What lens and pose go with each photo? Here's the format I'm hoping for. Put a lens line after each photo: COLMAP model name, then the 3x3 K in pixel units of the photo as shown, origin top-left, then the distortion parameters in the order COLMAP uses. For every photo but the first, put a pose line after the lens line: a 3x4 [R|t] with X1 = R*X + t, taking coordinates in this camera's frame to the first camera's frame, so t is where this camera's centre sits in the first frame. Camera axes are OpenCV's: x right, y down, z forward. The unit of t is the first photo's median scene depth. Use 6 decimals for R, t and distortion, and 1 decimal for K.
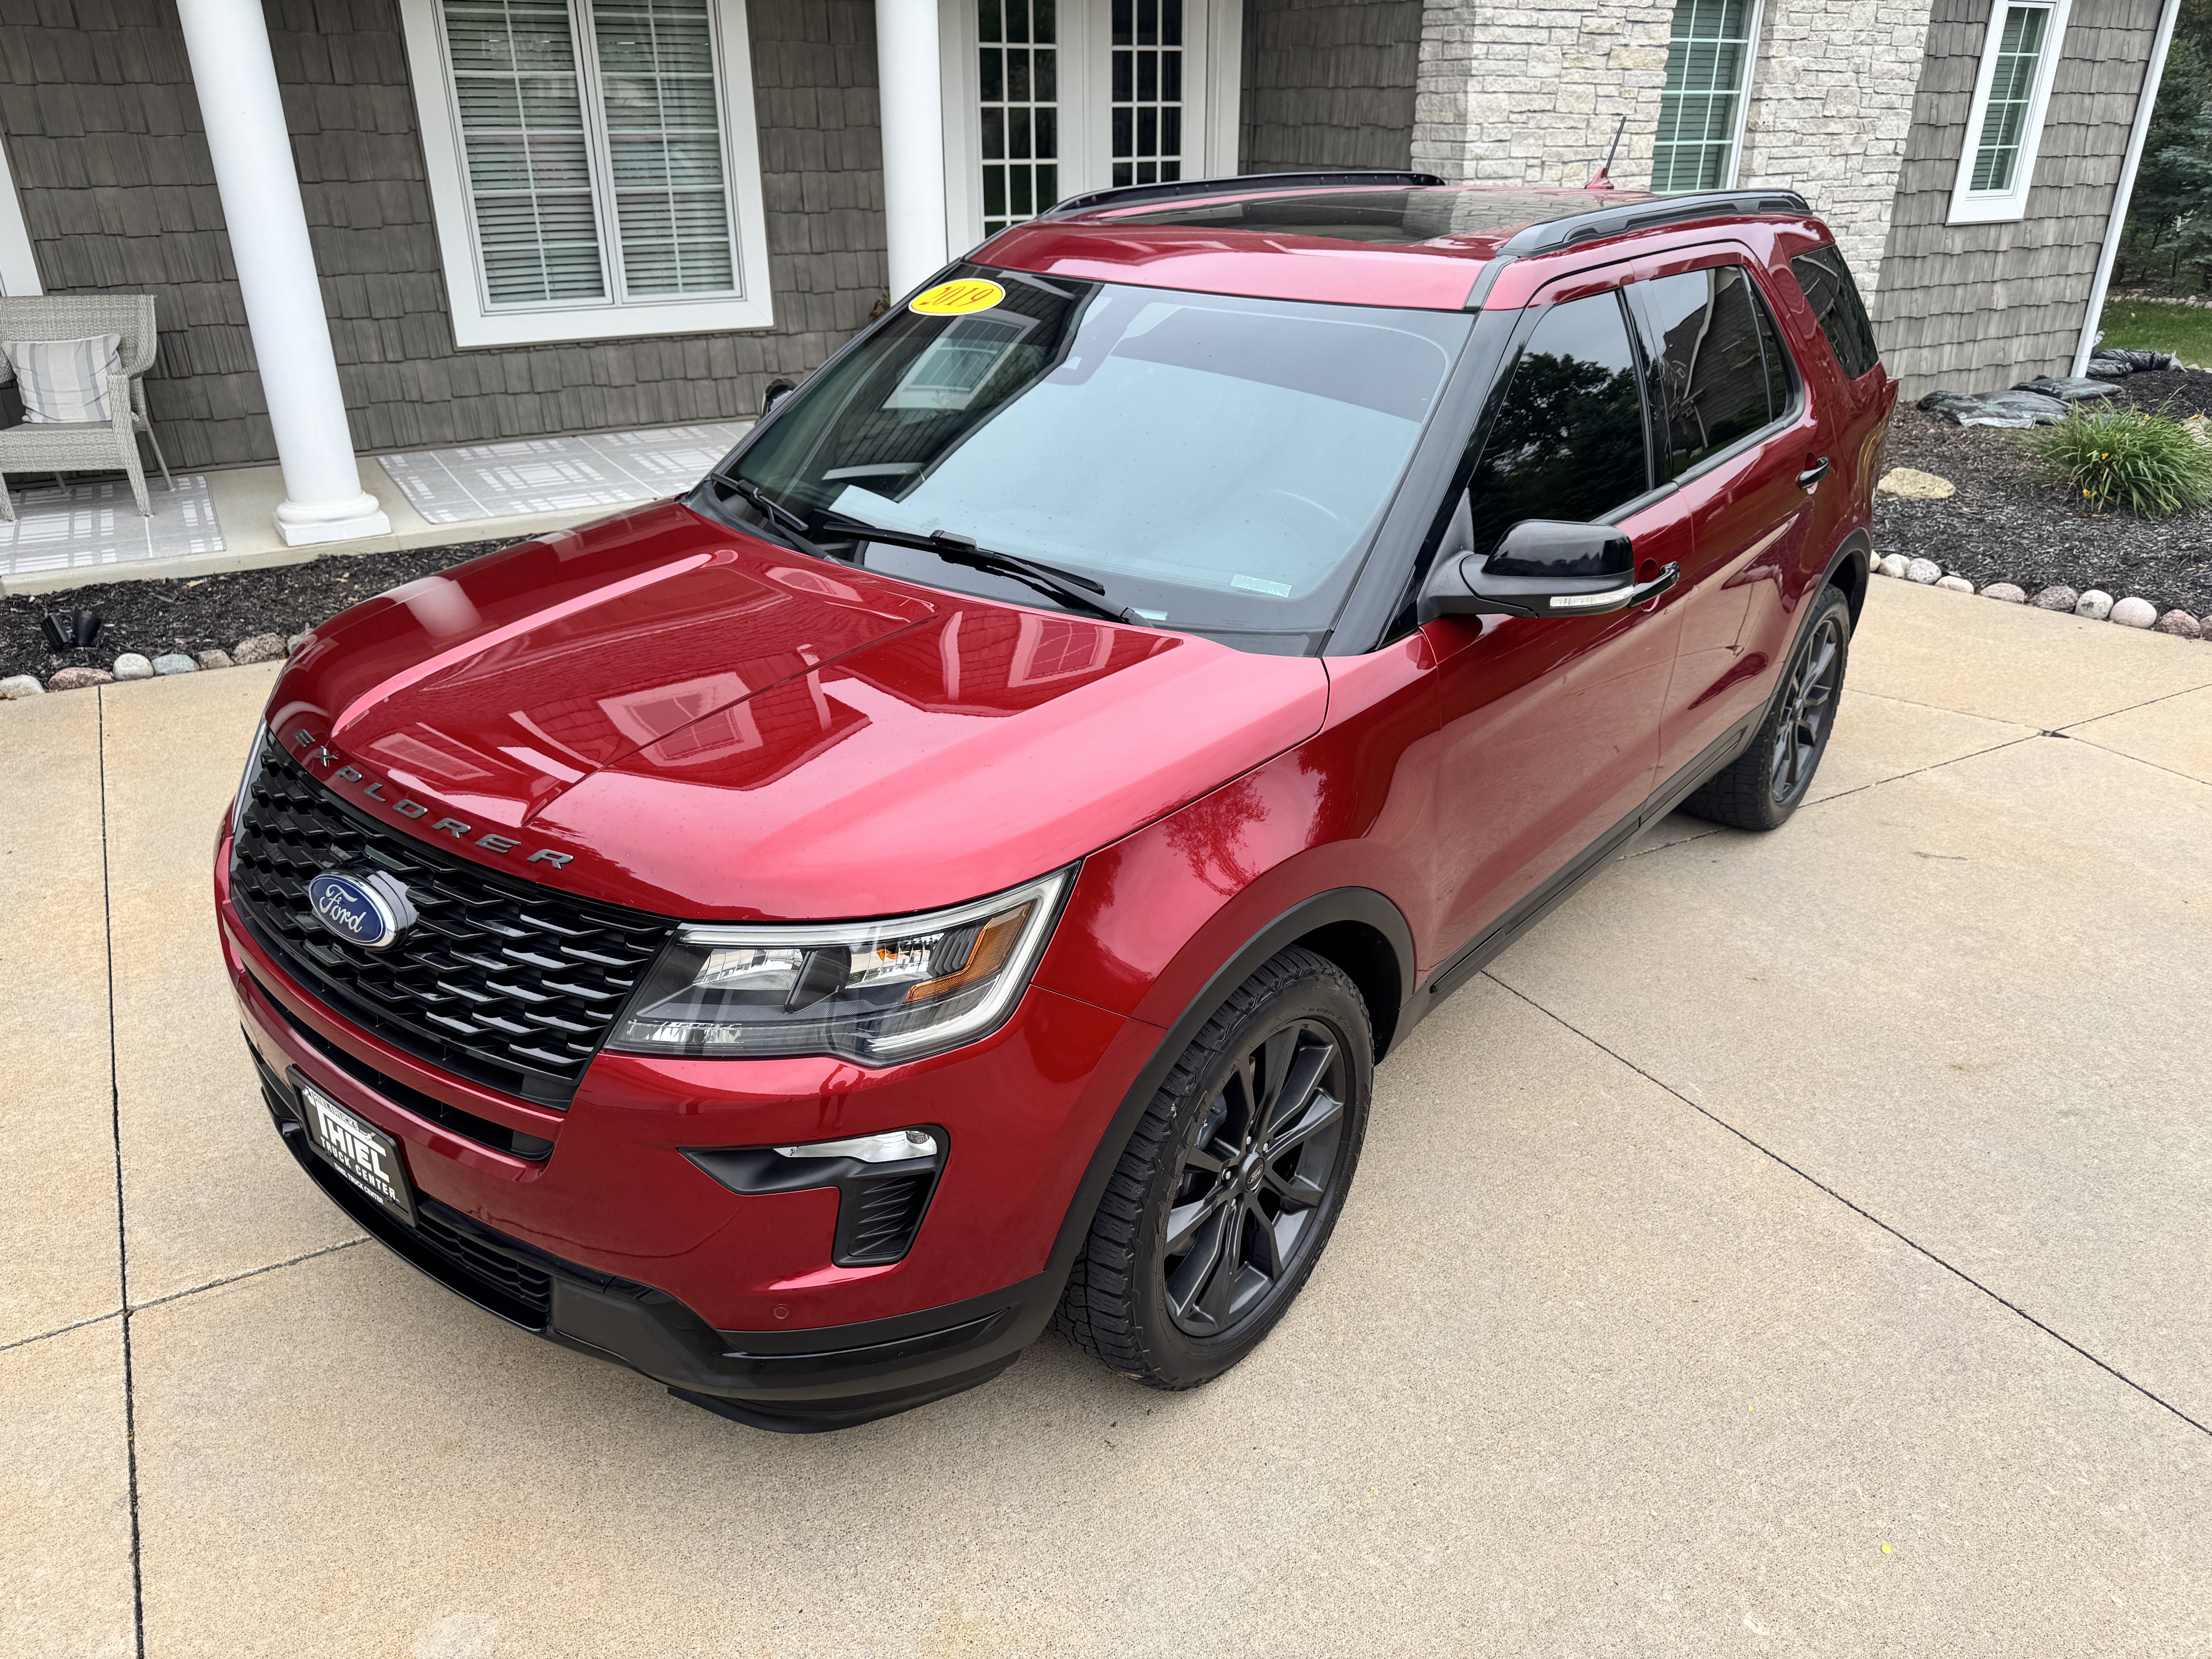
lens RADIAL K [[1567.0, 0, 1114.5], [0, 1567.0, 822.3], [0, 0, 1]] dist [0.019321, -0.020979]
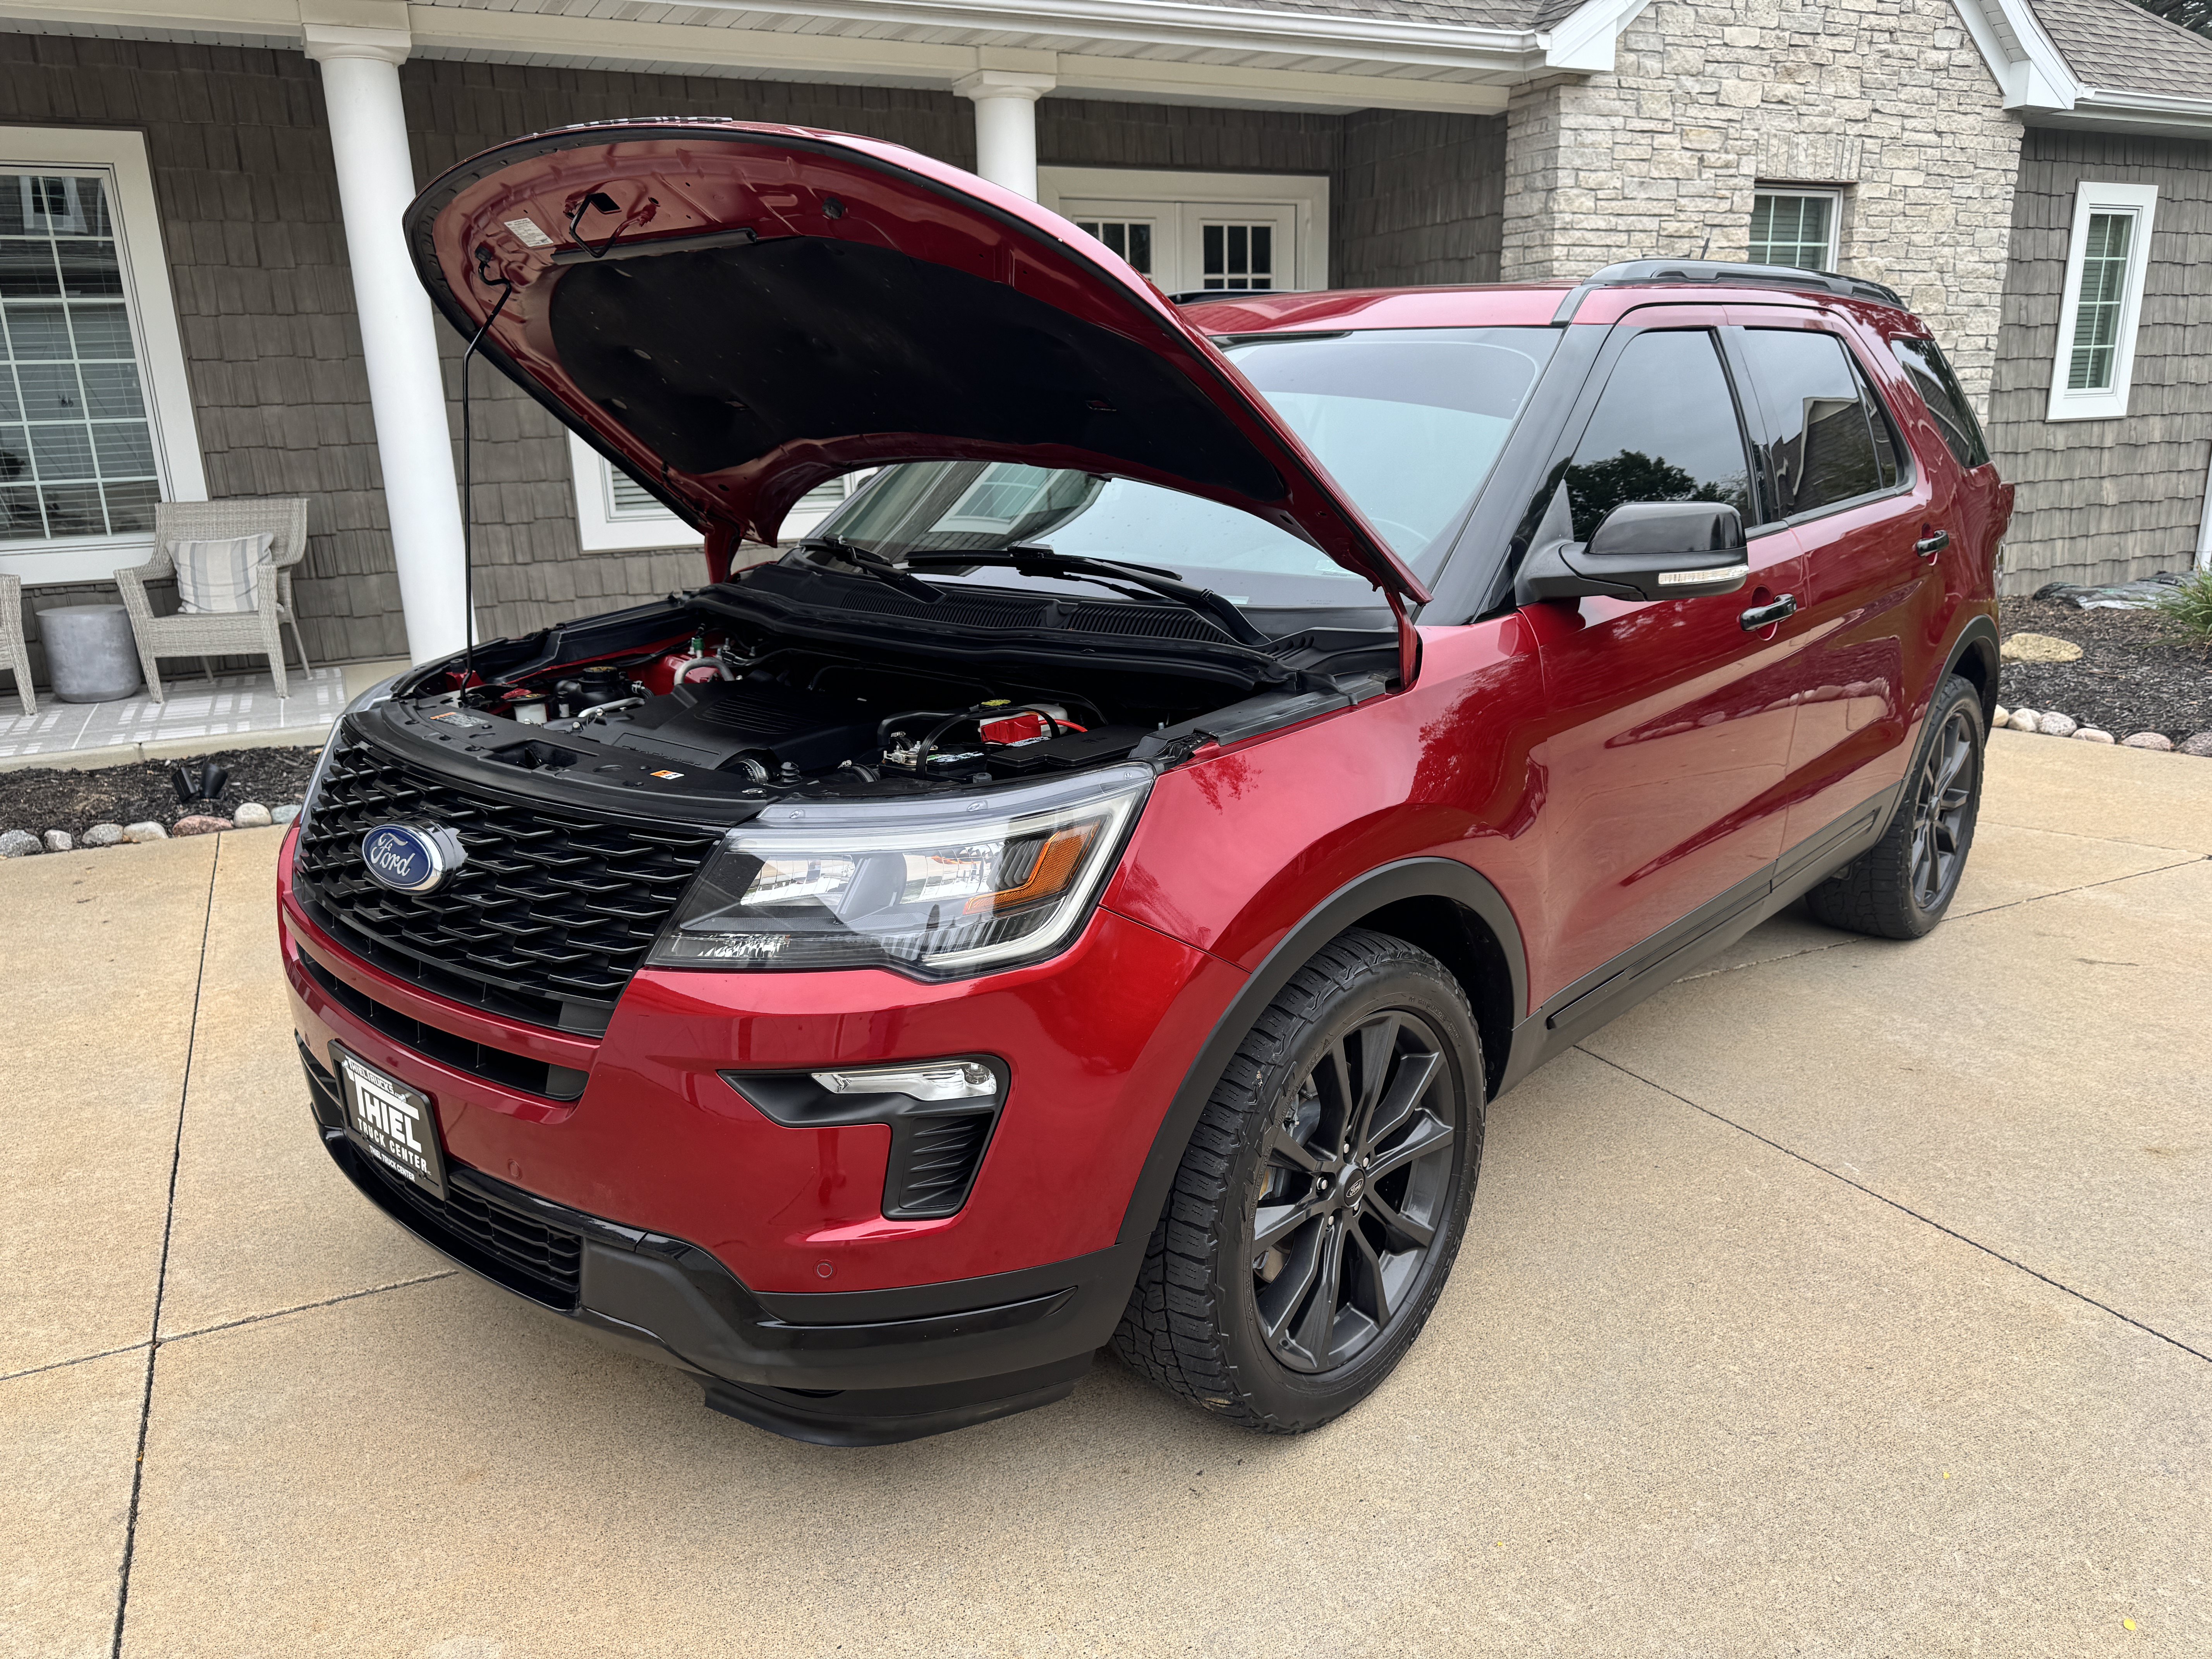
lens RADIAL K [[1567.0, 0, 1096.7], [0, 1567.0, 834.0], [0, 0, 1]] dist [0.019321, -0.020979]
pose [[0.997073, -0.009321, -0.075888, 0.007827], [-0.002782, 0.987461, -0.157836, 0.107583], [0.076408, 0.157586, 0.984545, 0.043721]]
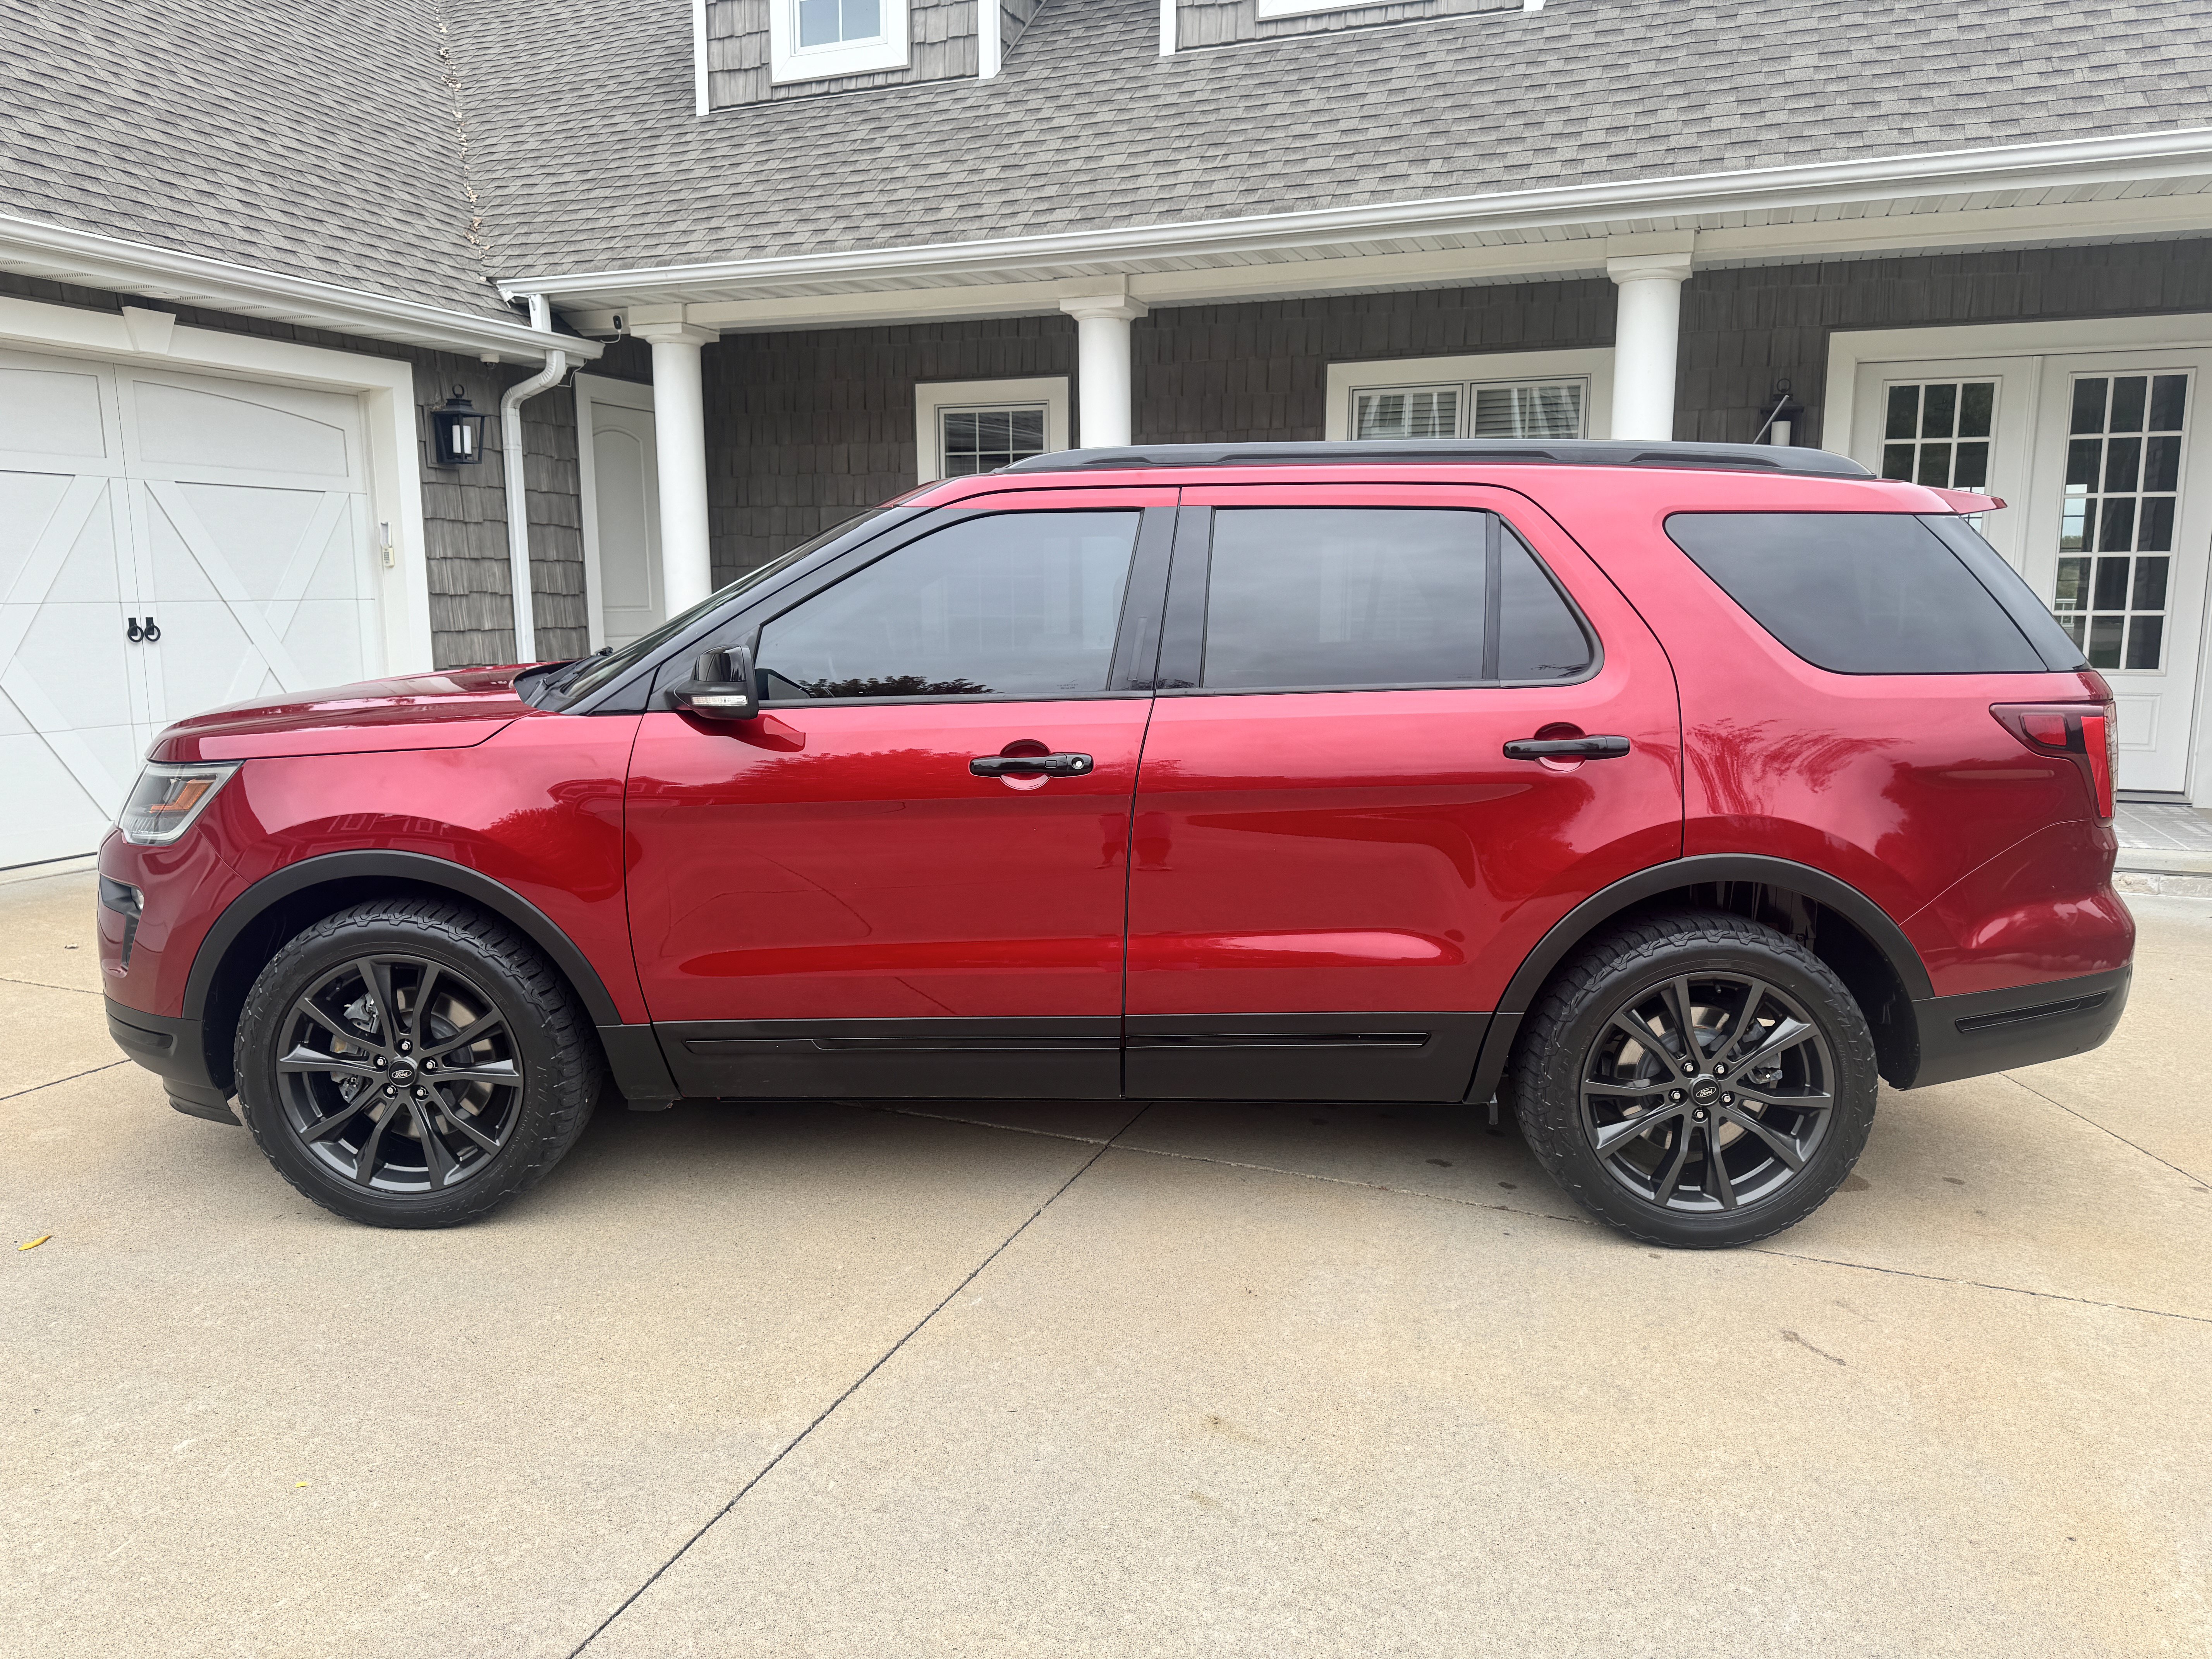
lens RADIAL K [[1567.0, 0, 1102.2], [0, 1567.0, 813.0], [0, 0, 1]] dist [0.019321, -0.020979]
pose [[0.609713, 0.112432, -0.784607, 0.955612], [-0.331857, 0.935161, -0.123877, -0.008156], [0.719806, 0.335907, 0.607491, 0.348682]]
